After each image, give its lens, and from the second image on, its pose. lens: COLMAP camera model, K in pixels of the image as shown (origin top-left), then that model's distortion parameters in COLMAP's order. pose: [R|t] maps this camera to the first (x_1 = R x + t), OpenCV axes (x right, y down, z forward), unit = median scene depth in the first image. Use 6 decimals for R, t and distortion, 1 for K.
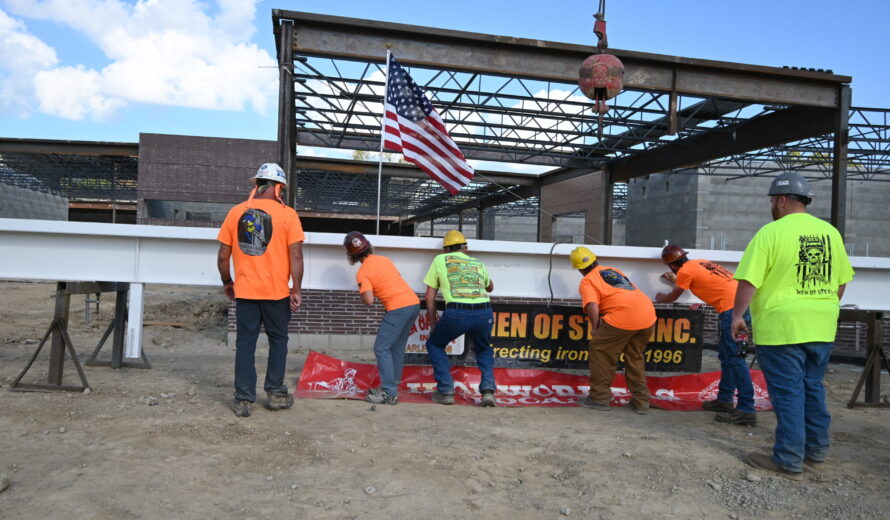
lens RADIAL K [[736.0, 0, 445.0], [0, 736.0, 260.0], [0, 0, 1]] dist [-0.000058, -0.002638]
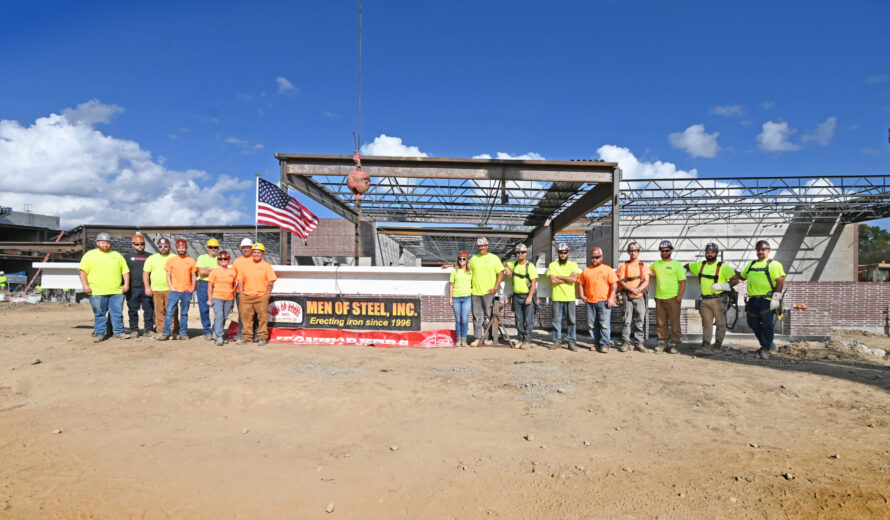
lens RADIAL K [[489.8, 0, 455.0], [0, 489.8, 288.5], [0, 0, 1]] dist [0.004864, 0.001719]
pose [[0.978267, -0.025274, -0.205805, 0.473227], [0.023626, 0.999666, -0.010461, 0.038653], [0.206001, 0.005372, 0.978537, -0.157842]]
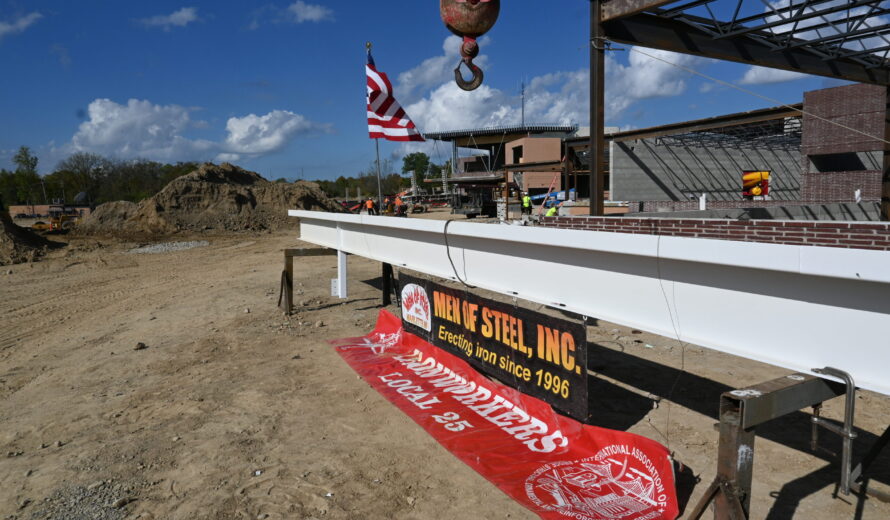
lens RADIAL K [[609.9, 0, 445.0], [0, 609.9, 260.0], [0, 0, 1]] dist [-0.003704, -0.000663]
pose [[0.349201, 0.051501, -0.935632, 0.528162], [0.029903, 0.997368, 0.066059, -0.015867], [0.936571, -0.051046, 0.346741, 0.481319]]
